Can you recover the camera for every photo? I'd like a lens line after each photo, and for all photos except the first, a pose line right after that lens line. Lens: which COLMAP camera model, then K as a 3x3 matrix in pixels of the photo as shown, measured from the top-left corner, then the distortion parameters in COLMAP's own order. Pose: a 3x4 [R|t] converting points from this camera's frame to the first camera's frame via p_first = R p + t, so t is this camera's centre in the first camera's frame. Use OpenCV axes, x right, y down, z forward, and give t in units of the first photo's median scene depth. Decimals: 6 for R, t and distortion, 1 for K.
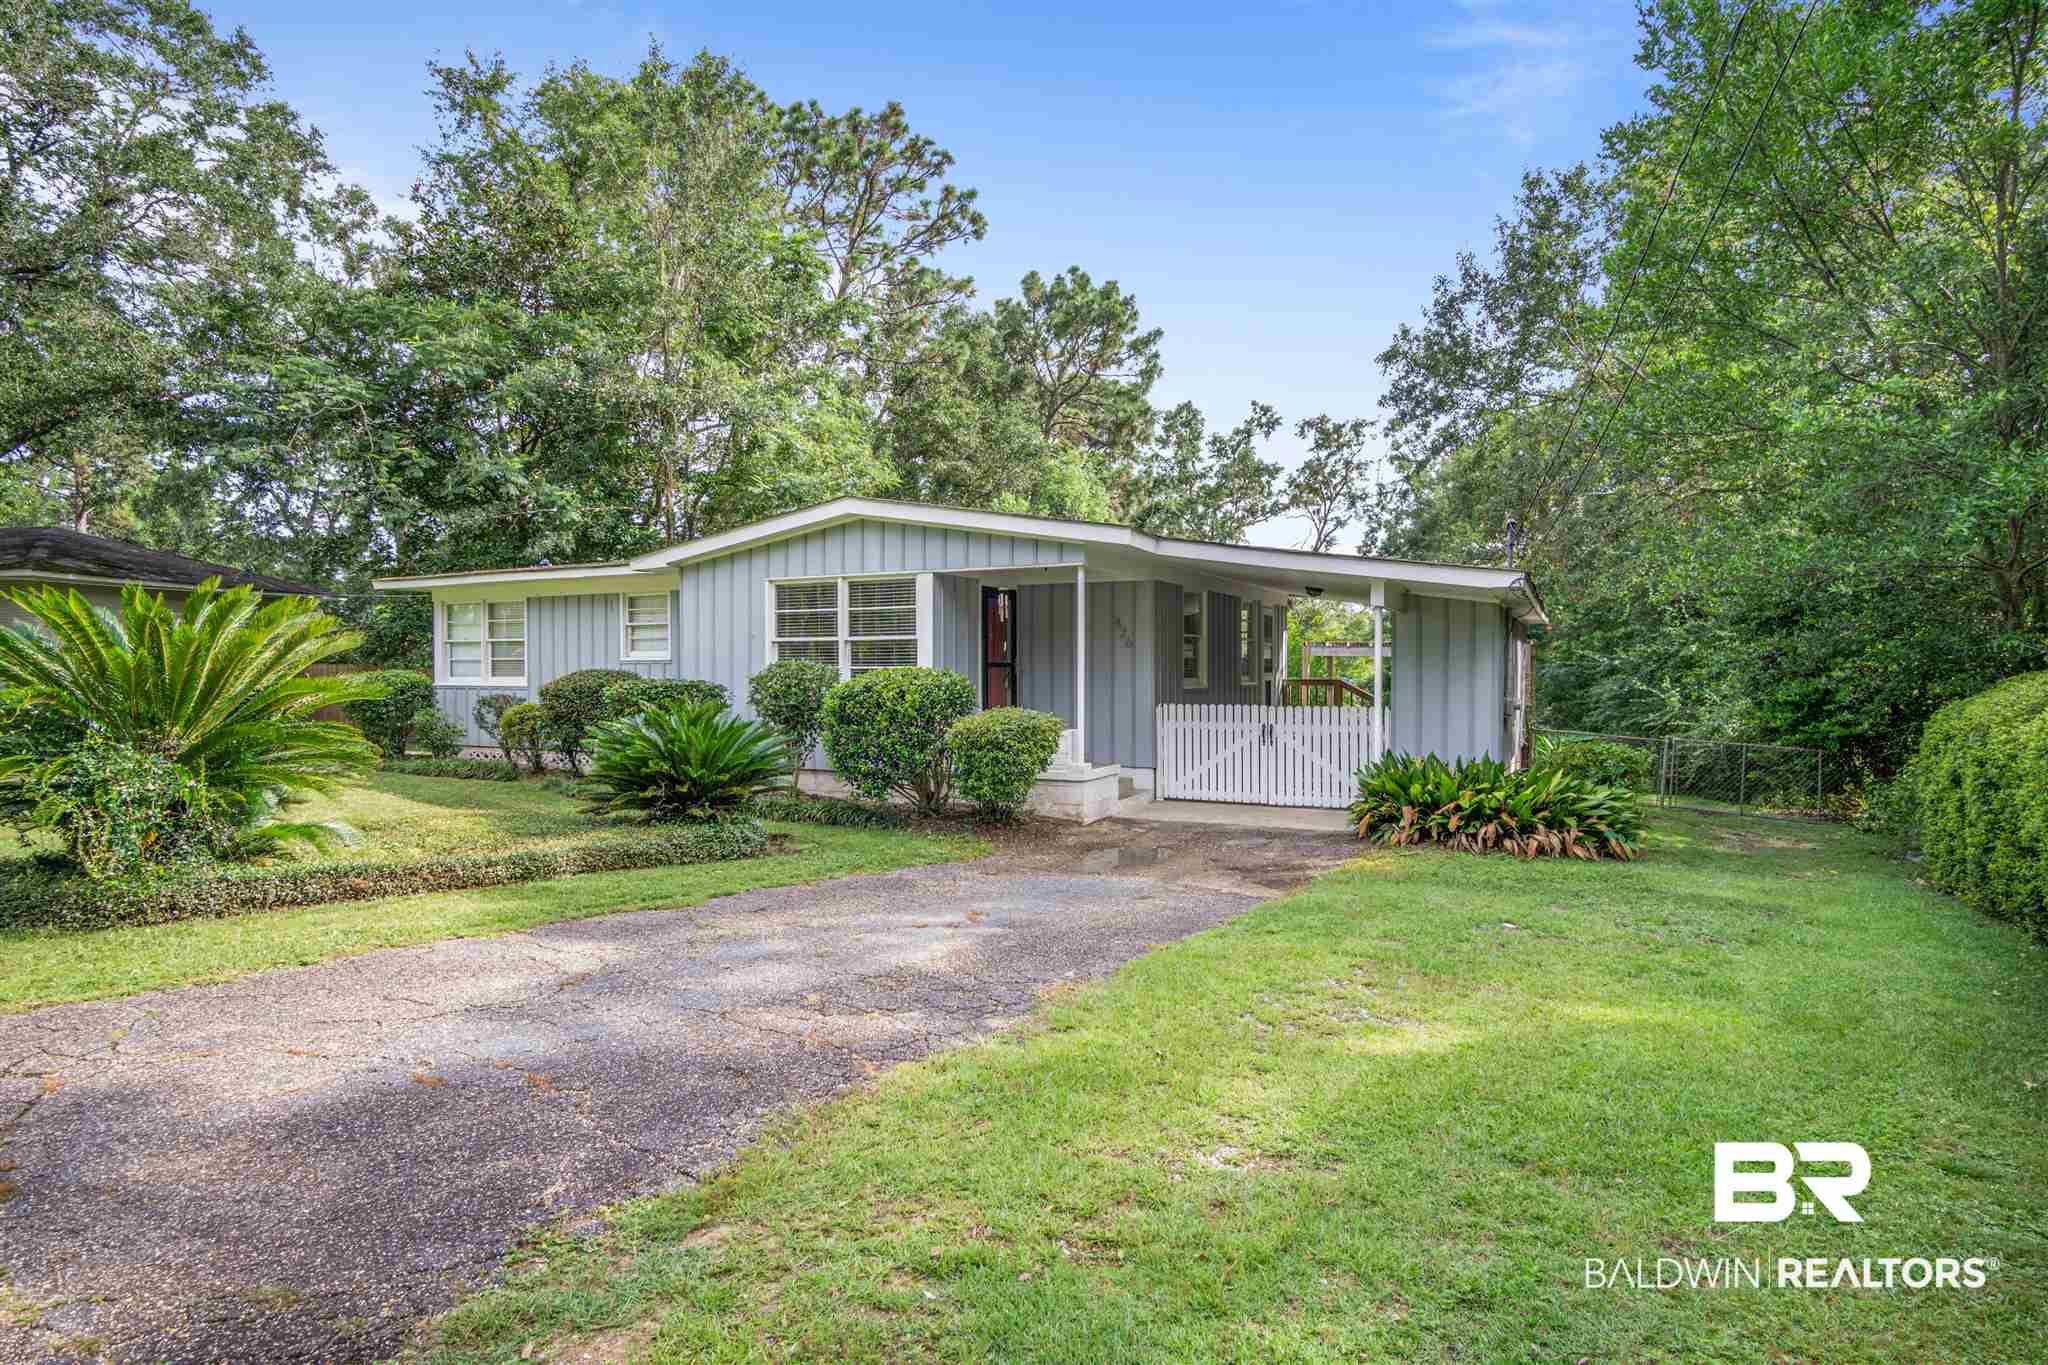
lens RADIAL K [[1109.0, 0, 996.1], [0, 1109.0, 679.0], [0, 0, 1]] dist [0.001044, 0.002224]
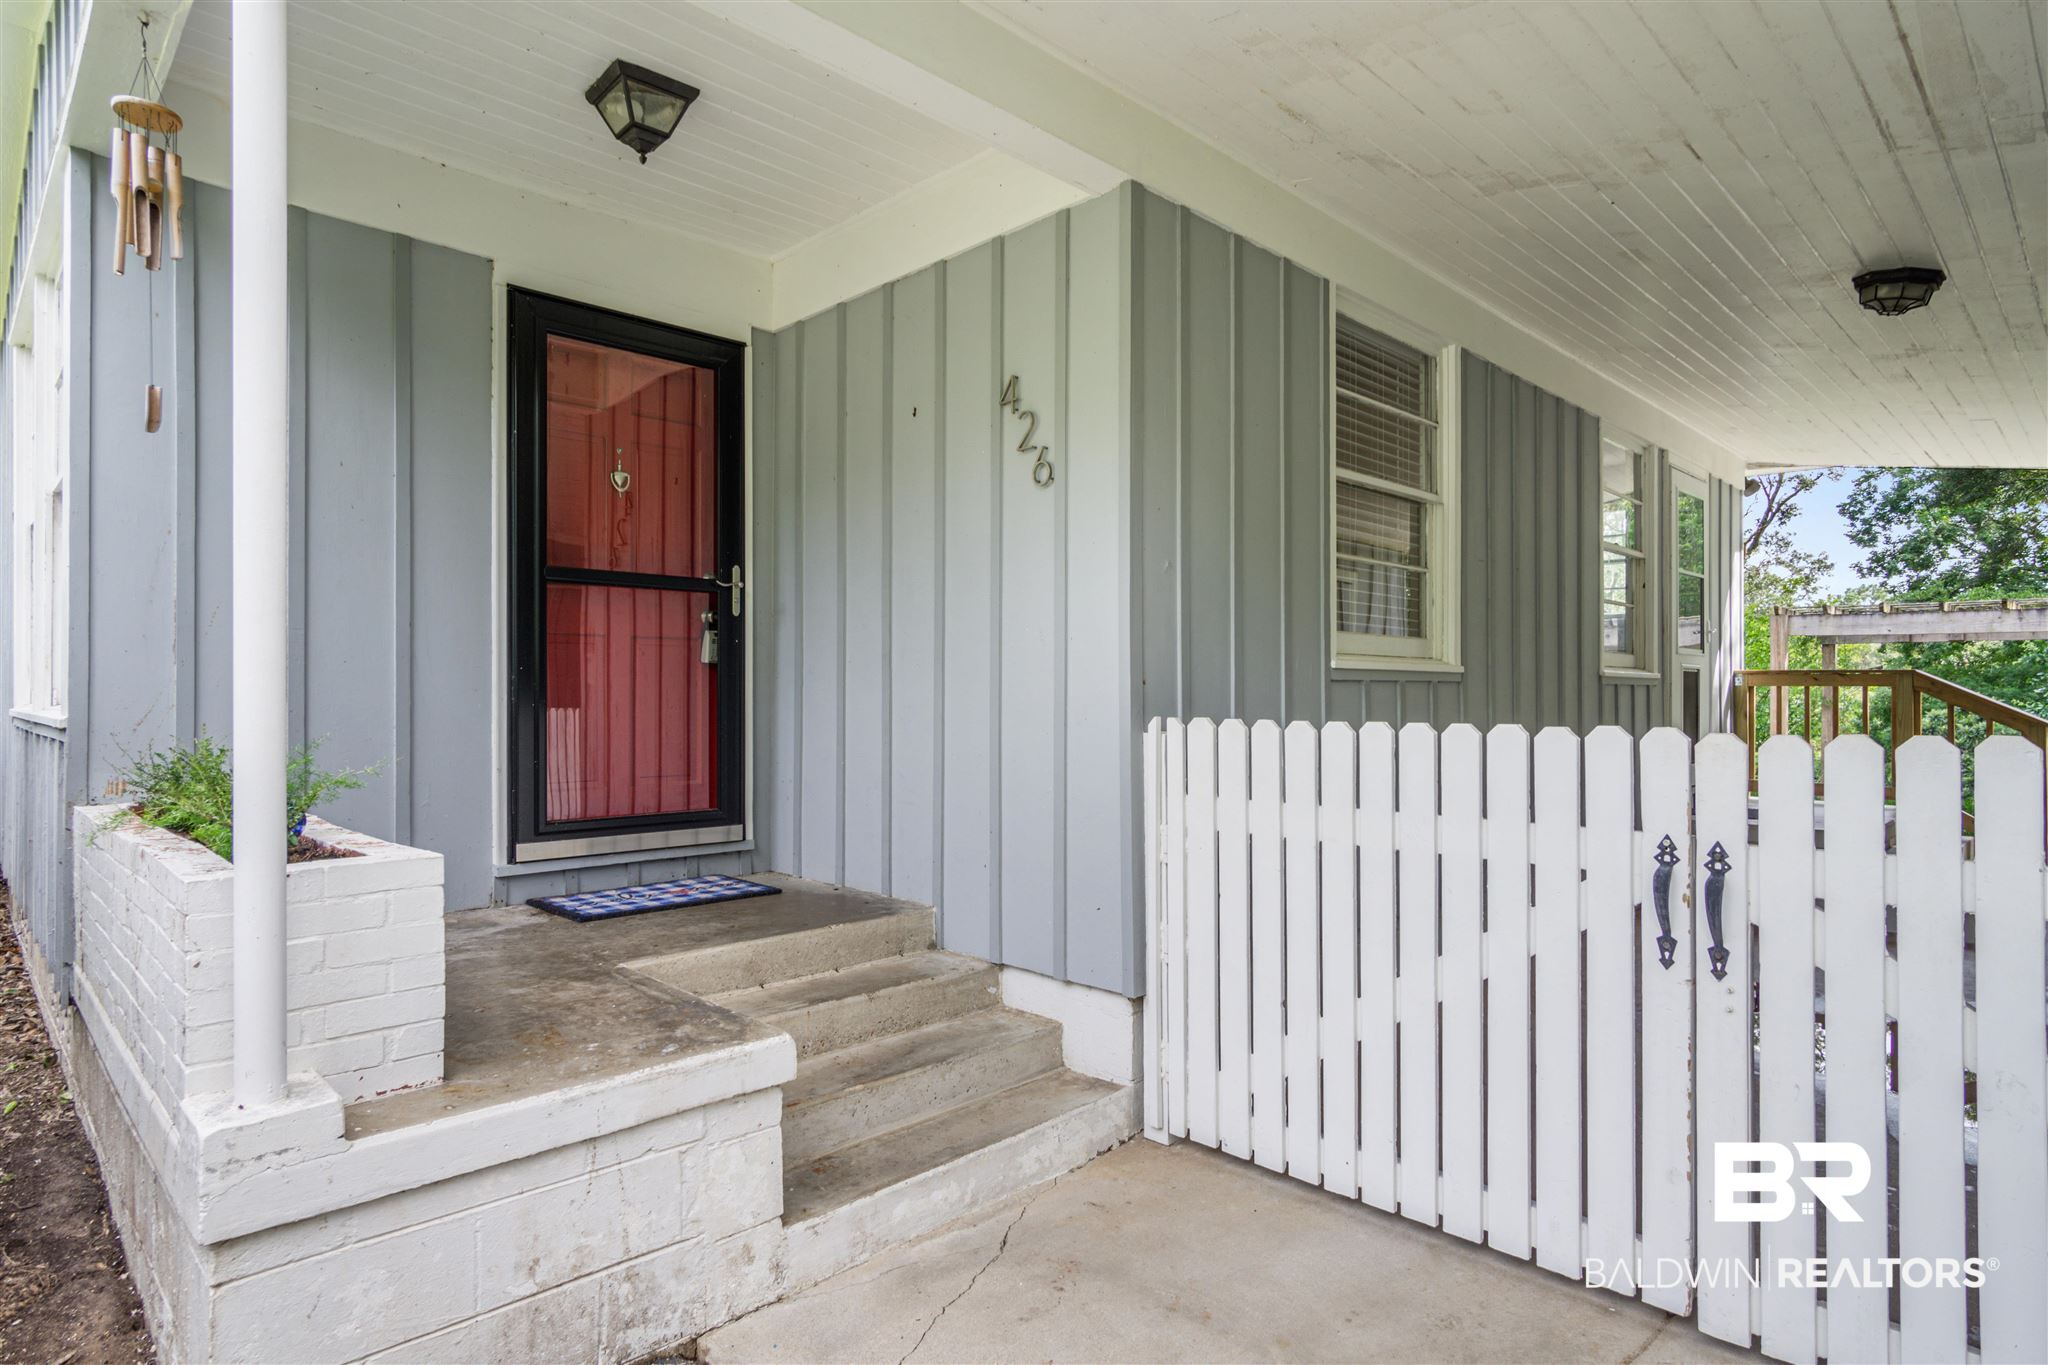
lens RADIAL K [[1104.4, 0, 1054.6], [0, 1104.4, 688.4], [0, 0, 1]] dist [0.021120, 0.000571]
pose [[0.961596, 0.001593, -0.274463, 0.054218], [-0.006171, 0.999856, -0.015819, 0.005716], [0.274398, 0.016905, 0.961468, 0.221809]]
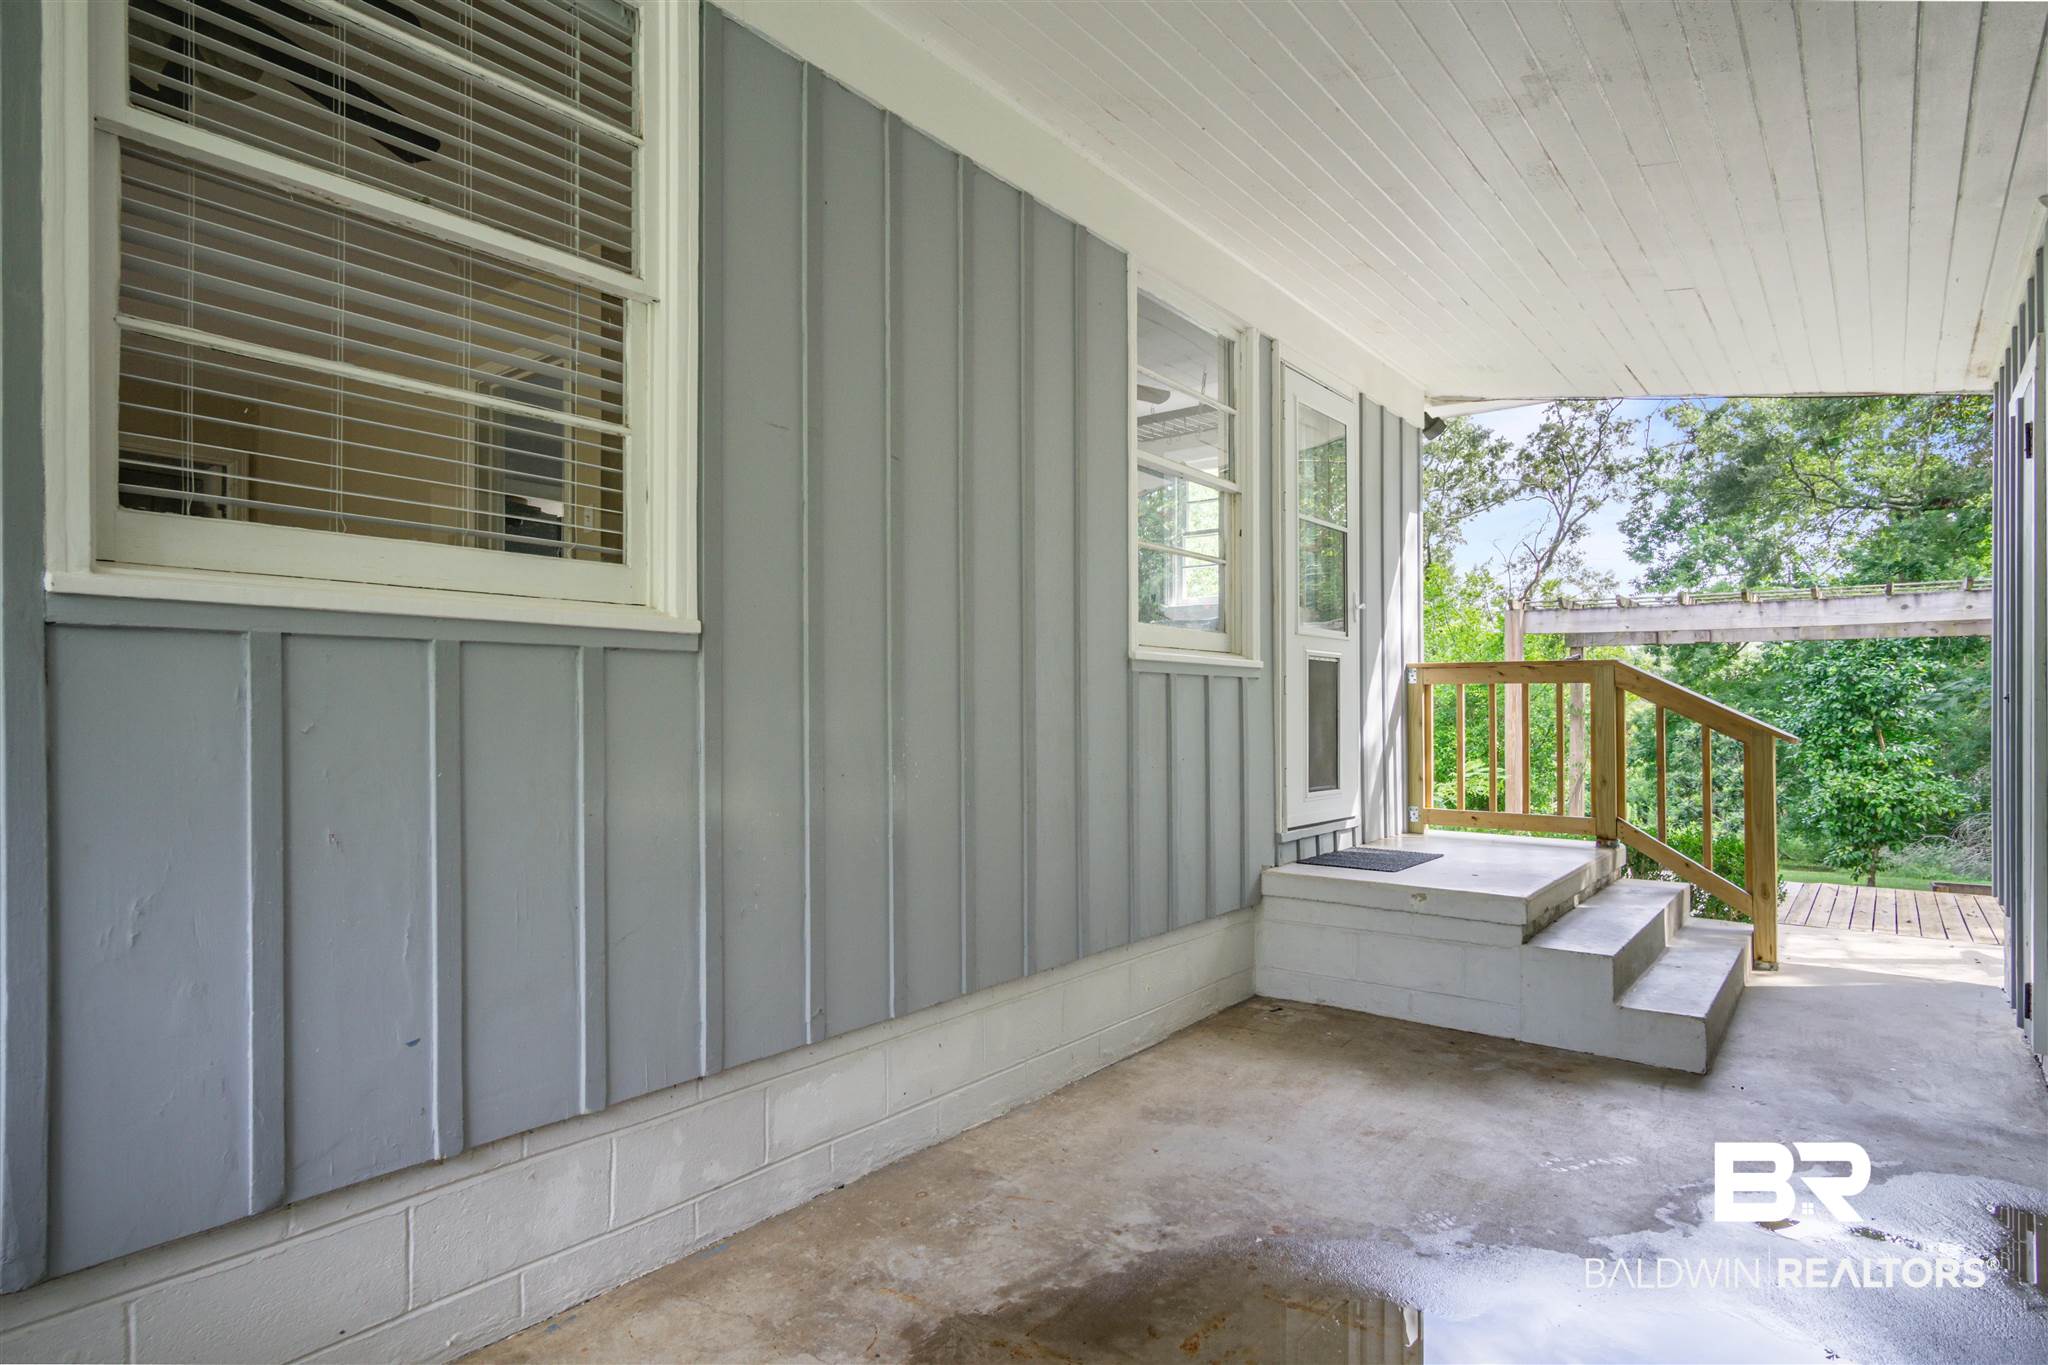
lens RADIAL K [[1071.7, 0, 1022.0], [0, 1071.7, 707.6], [0, 0, 1]] dist [-0.002319, -0.000086]
pose [[0.982706, 0.001691, -0.185164, 0.084291], [-0.004114, 0.999911, -0.012702, 0.006414], [0.185126, 0.013244, 0.982626, 0.279441]]
